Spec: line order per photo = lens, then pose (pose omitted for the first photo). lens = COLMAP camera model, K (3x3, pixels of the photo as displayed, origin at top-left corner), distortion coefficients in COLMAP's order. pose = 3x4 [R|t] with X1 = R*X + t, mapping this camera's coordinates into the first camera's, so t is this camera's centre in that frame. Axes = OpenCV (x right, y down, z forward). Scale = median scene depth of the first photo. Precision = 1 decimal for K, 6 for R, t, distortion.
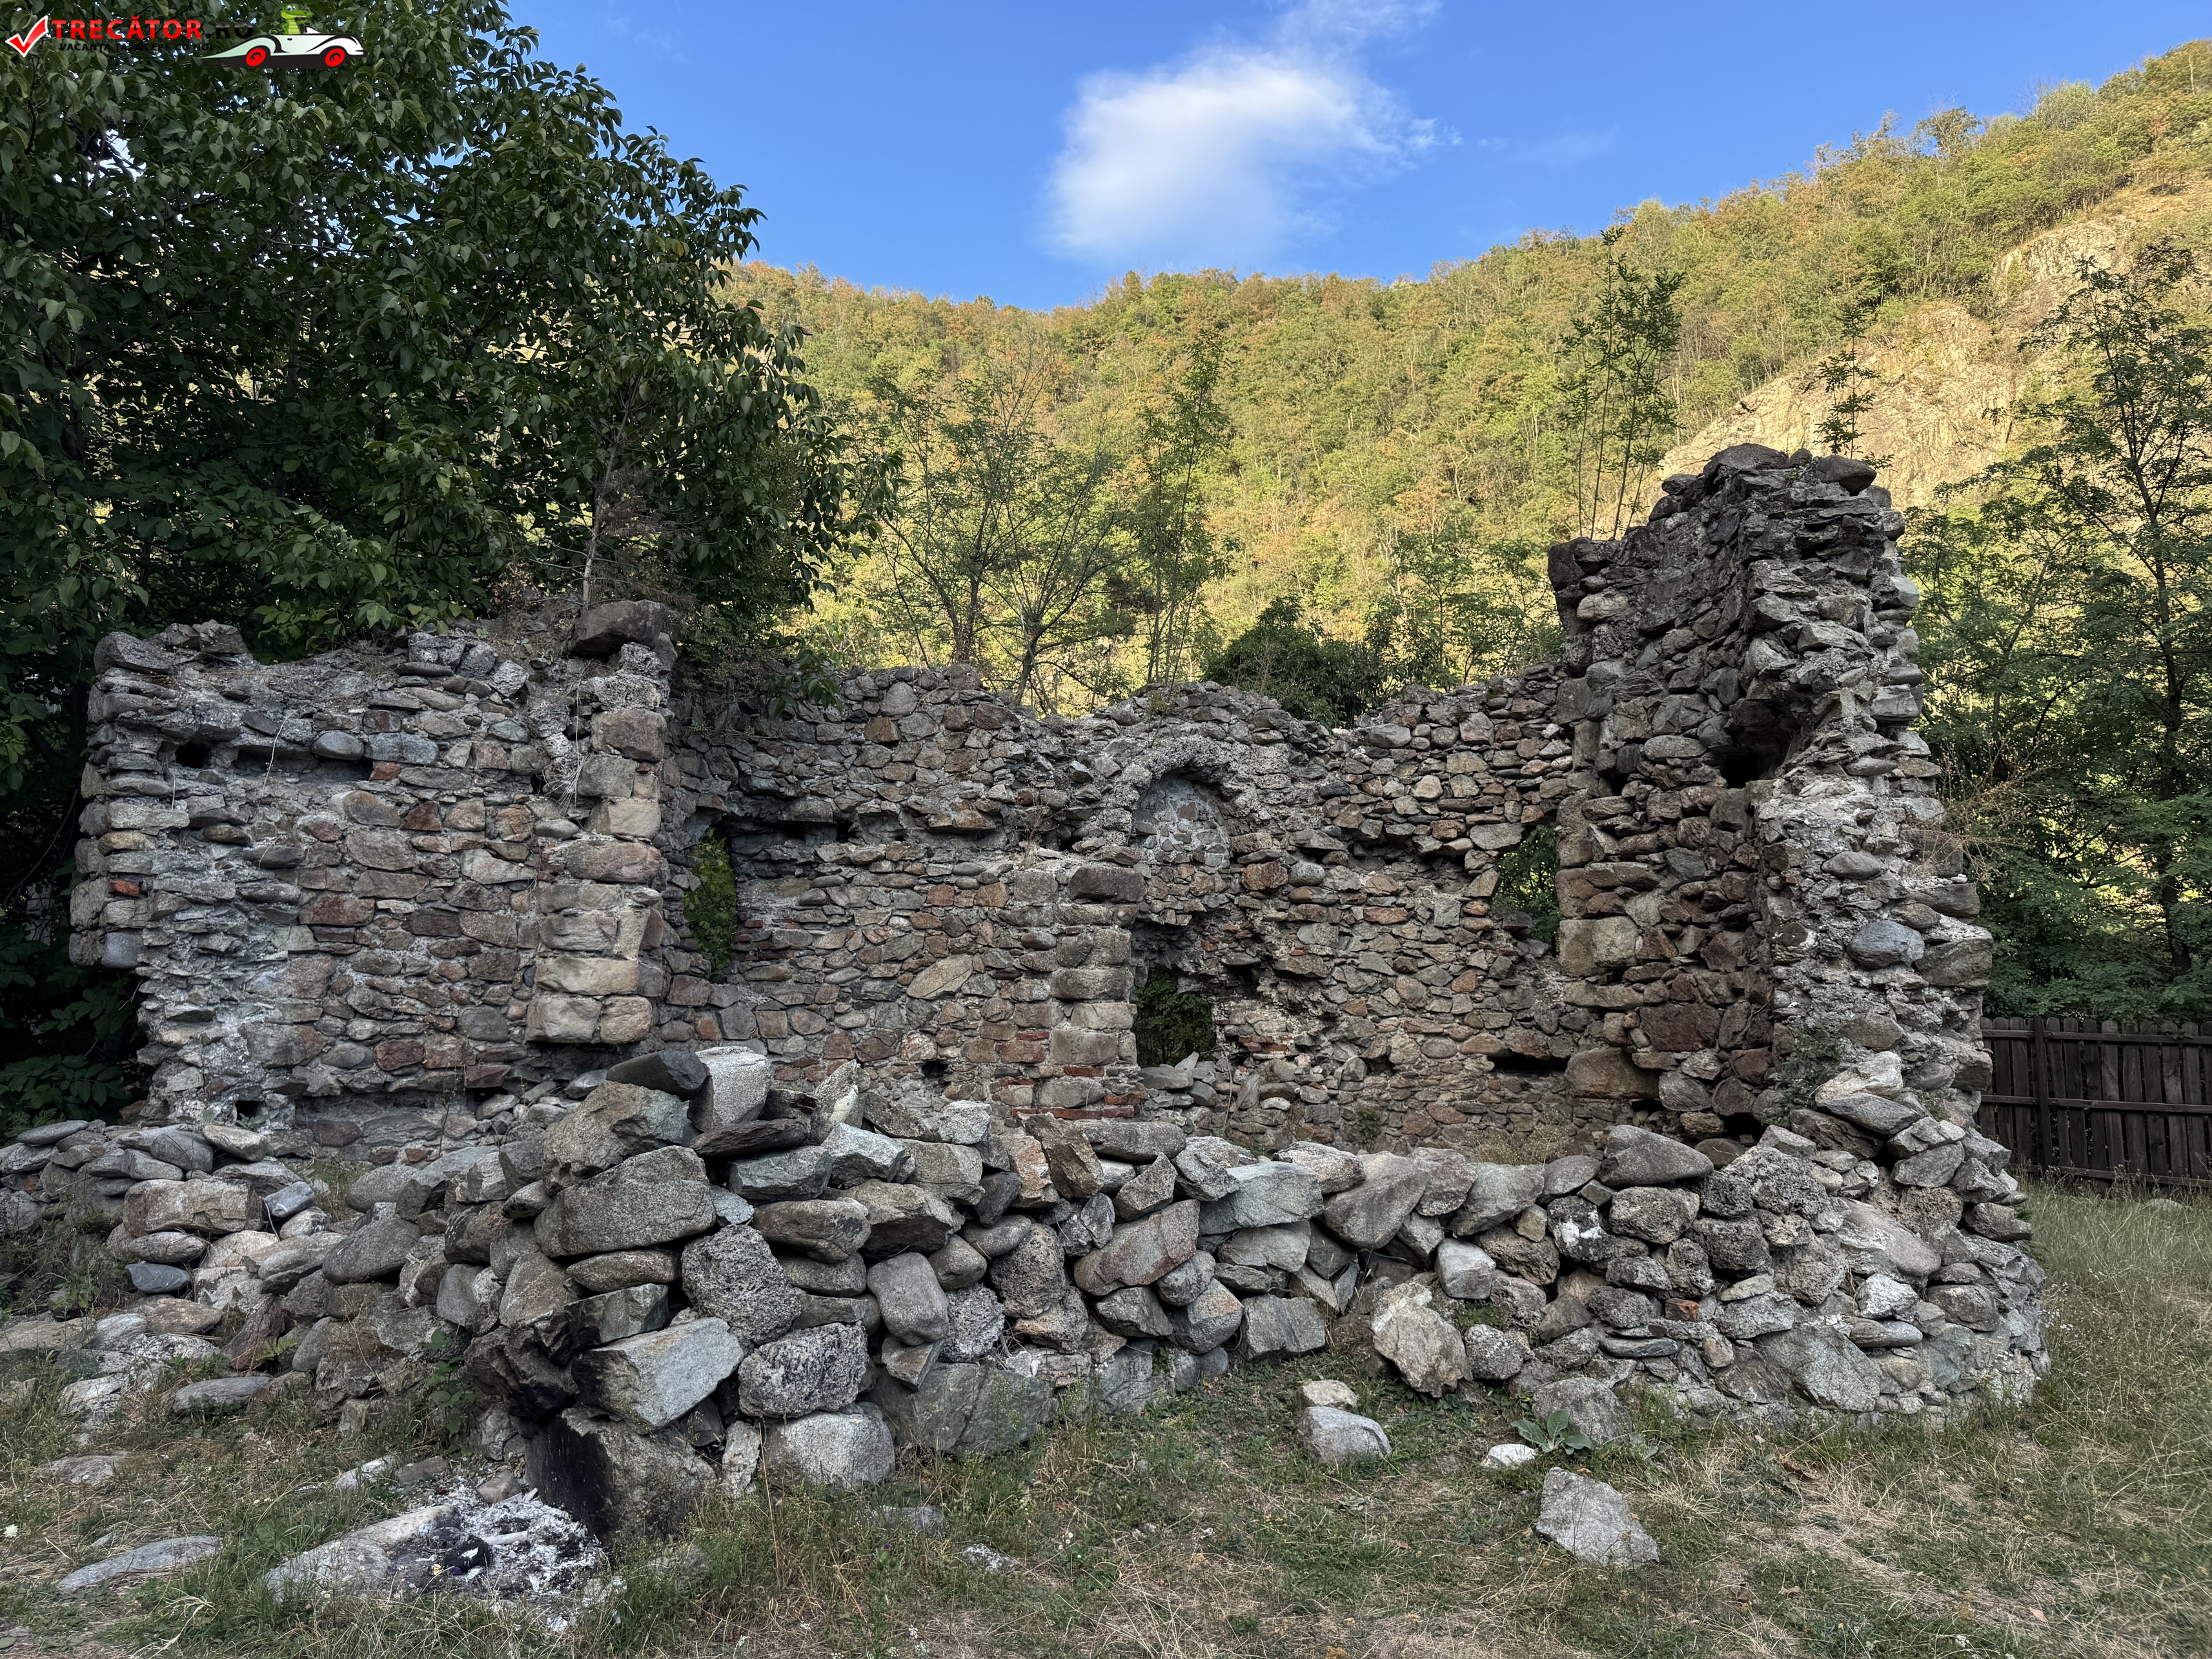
lens RADIAL K [[1615.0, 0, 1041.1], [0, 1615.0, 804.3], [0, 0, 1]] dist [0.074466, -0.087035]
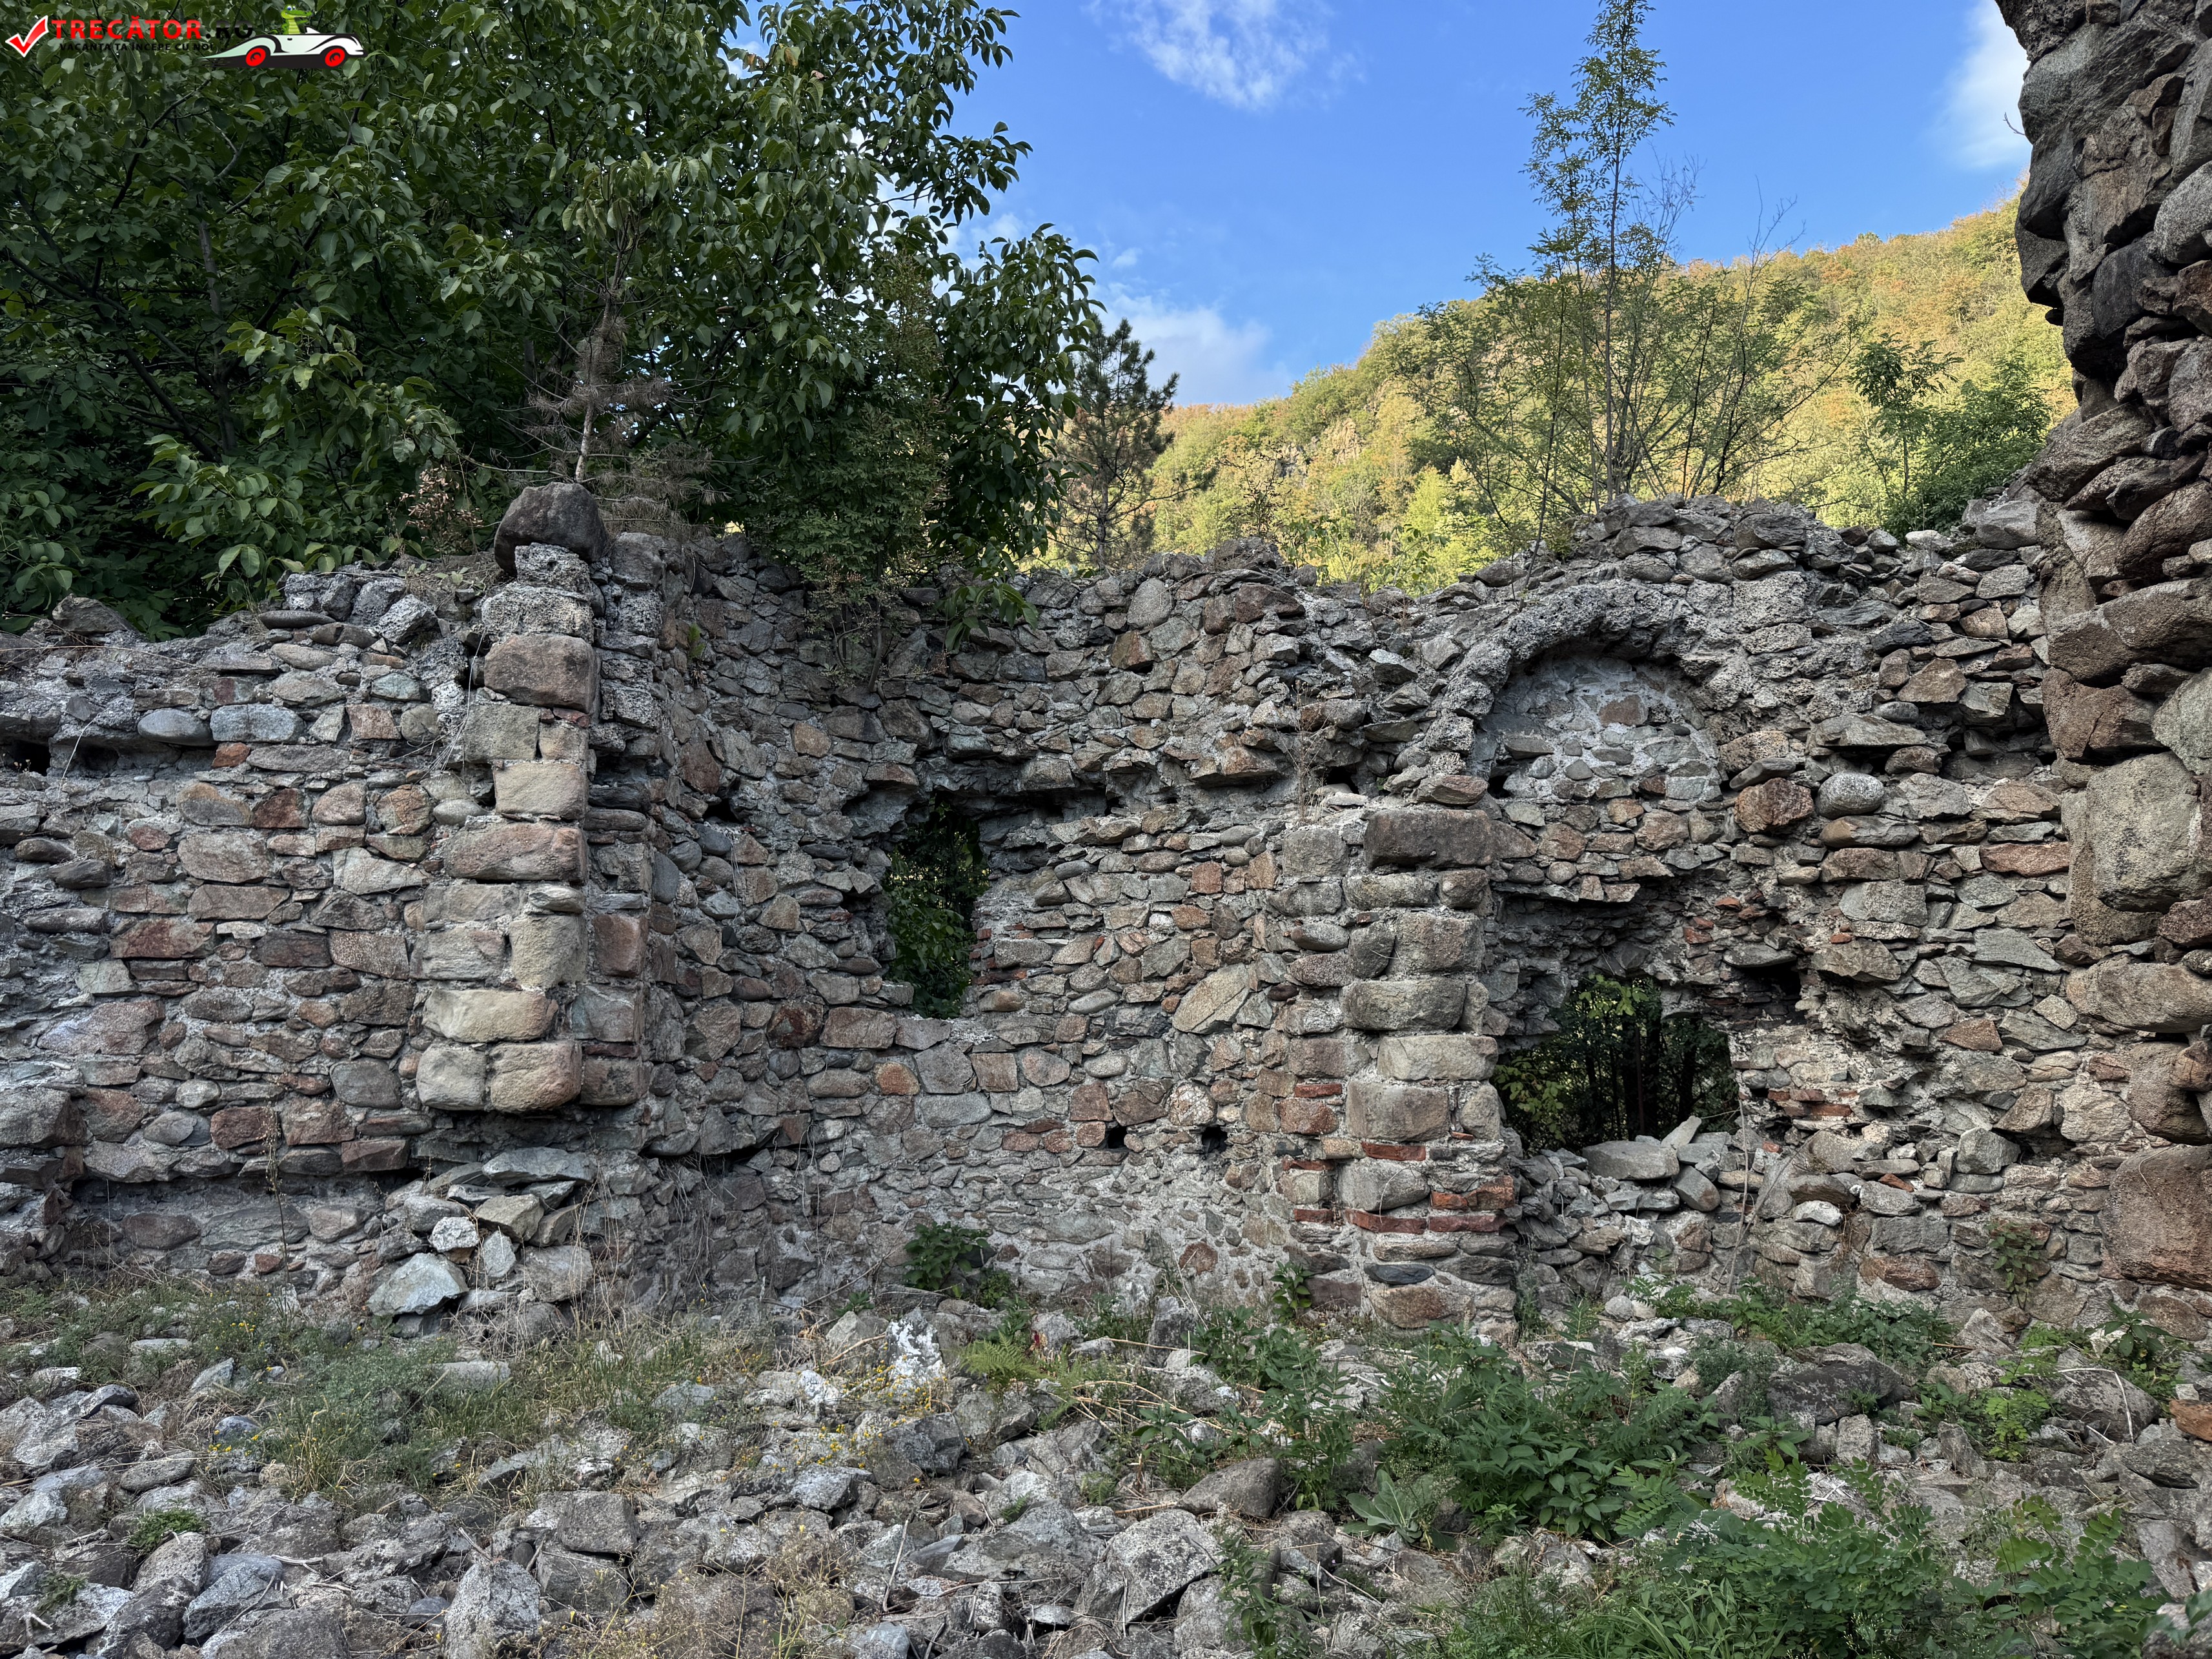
lens RADIAL K [[1615.0, 0, 958.2], [0, 1615.0, 800.2], [0, 0, 1]] dist [0.074466, -0.087035]
pose [[0.846085, -0.095662, -0.524394, 0.206538], [0.084210, 0.995399, -0.045717, 0.046402], [0.526355, -0.005479, 0.850247, 0.376738]]
